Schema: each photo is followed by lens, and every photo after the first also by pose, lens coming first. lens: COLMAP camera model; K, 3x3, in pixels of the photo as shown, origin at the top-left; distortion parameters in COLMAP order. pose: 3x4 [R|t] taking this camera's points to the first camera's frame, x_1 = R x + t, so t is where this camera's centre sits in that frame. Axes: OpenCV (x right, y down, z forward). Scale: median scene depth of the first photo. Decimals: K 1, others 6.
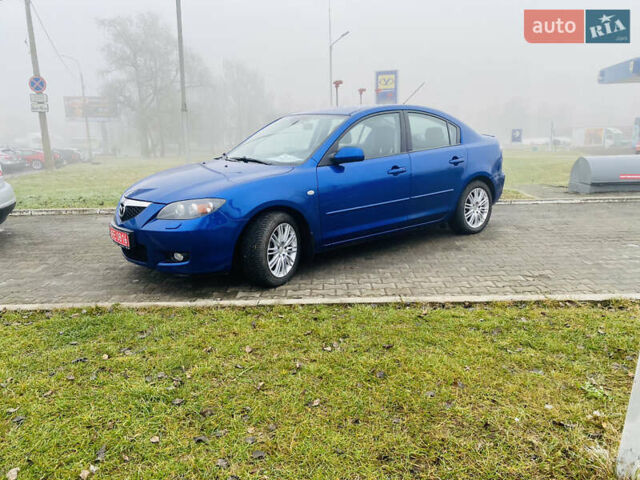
lens RADIAL K [[435.6, 0, 320.0], [0, 435.6, 240.0], [0, 0, 1]] dist [0.004393, -0.003926]
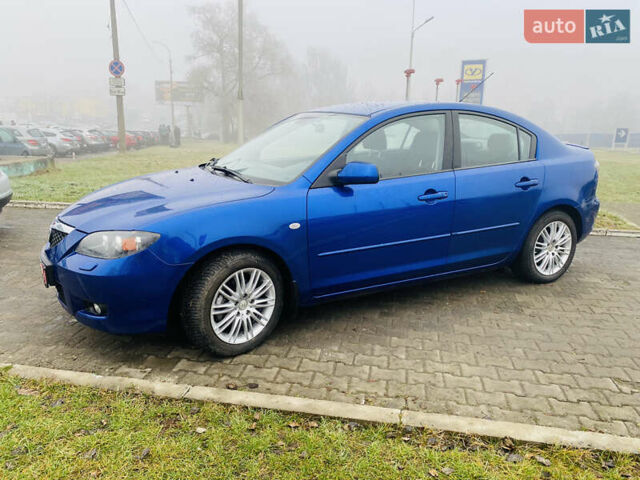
lens RADIAL K [[446.5, 0, 321.4], [0, 446.5, 236.0], [0, 0, 1]] dist [0.006916, -0.005326]
pose [[0.985618, 0.073462, -0.152184, 0.103285], [-0.072383, 0.997297, 0.012622, -0.082757], [0.152700, -0.001425, 0.988272, 0.232802]]
